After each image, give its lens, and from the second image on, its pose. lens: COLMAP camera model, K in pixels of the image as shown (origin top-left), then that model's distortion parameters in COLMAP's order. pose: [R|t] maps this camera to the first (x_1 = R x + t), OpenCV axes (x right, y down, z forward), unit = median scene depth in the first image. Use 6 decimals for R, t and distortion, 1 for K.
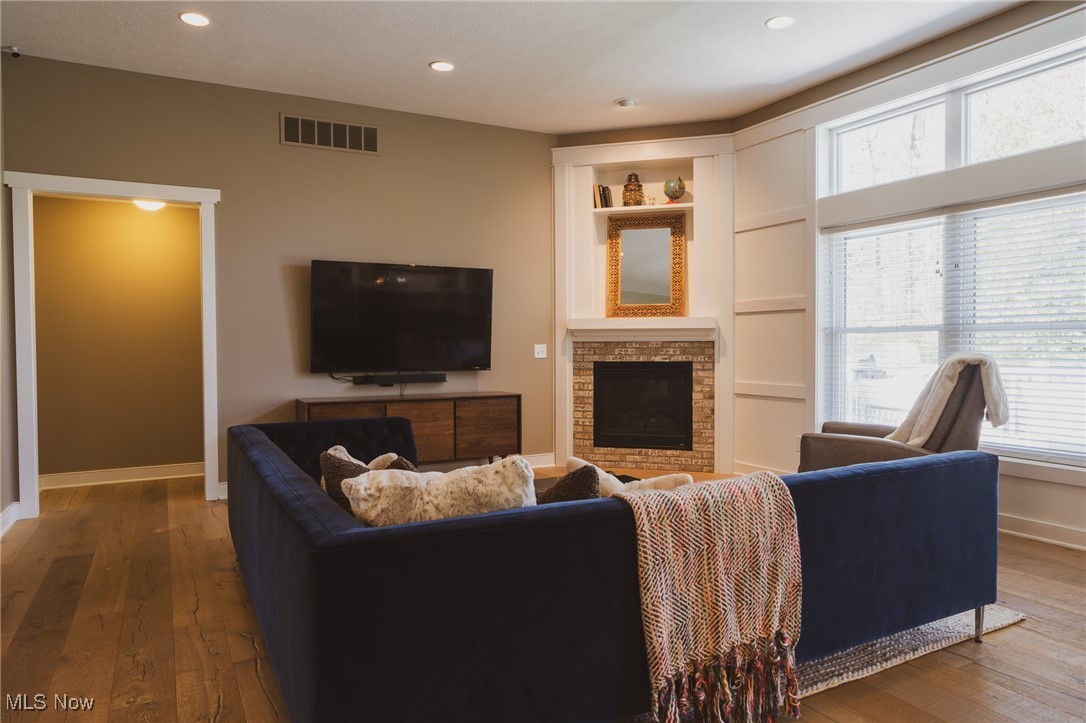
lens RADIAL K [[706.6, 0, 535.1], [0, 706.6, 354.3], [0, 0, 1]] dist [-0.025900, 0.020648]
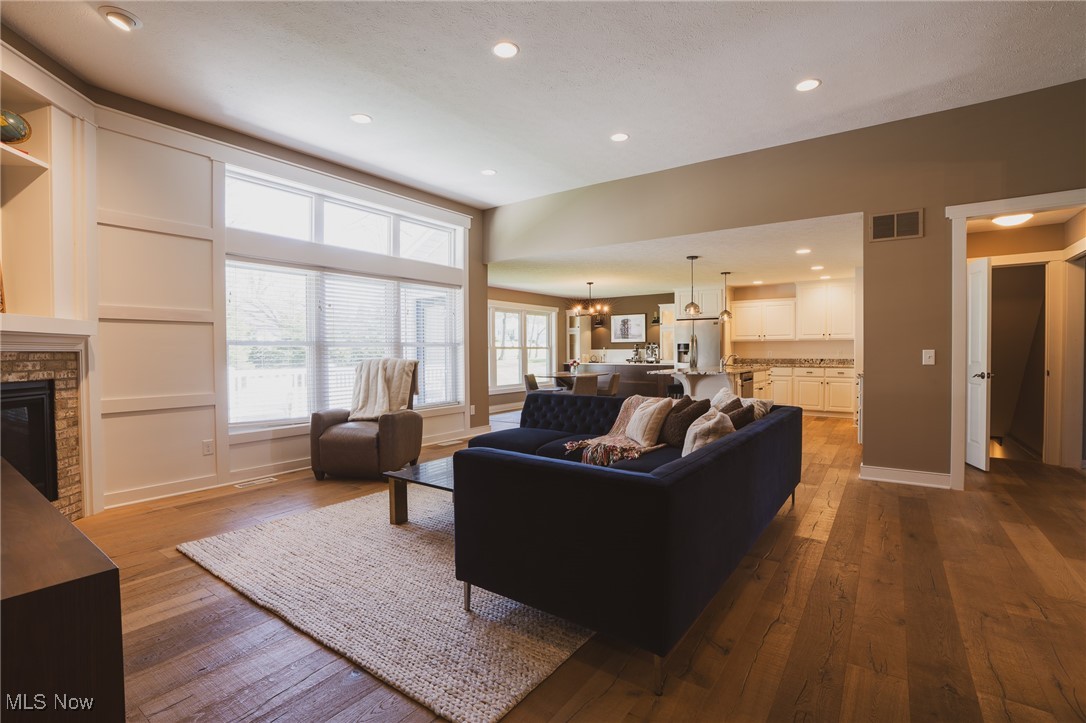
lens RADIAL K [[504.6, 0, 542.3], [0, 504.6, 361.5], [0, 0, 1]] dist [-0.050232, 0.005392]
pose [[-0.454212, -0.008729, 0.890851, -0.527314], [0.020976, 0.999570, 0.020489, -0.008950], [-0.890647, 0.027992, -0.453834, 0.889662]]
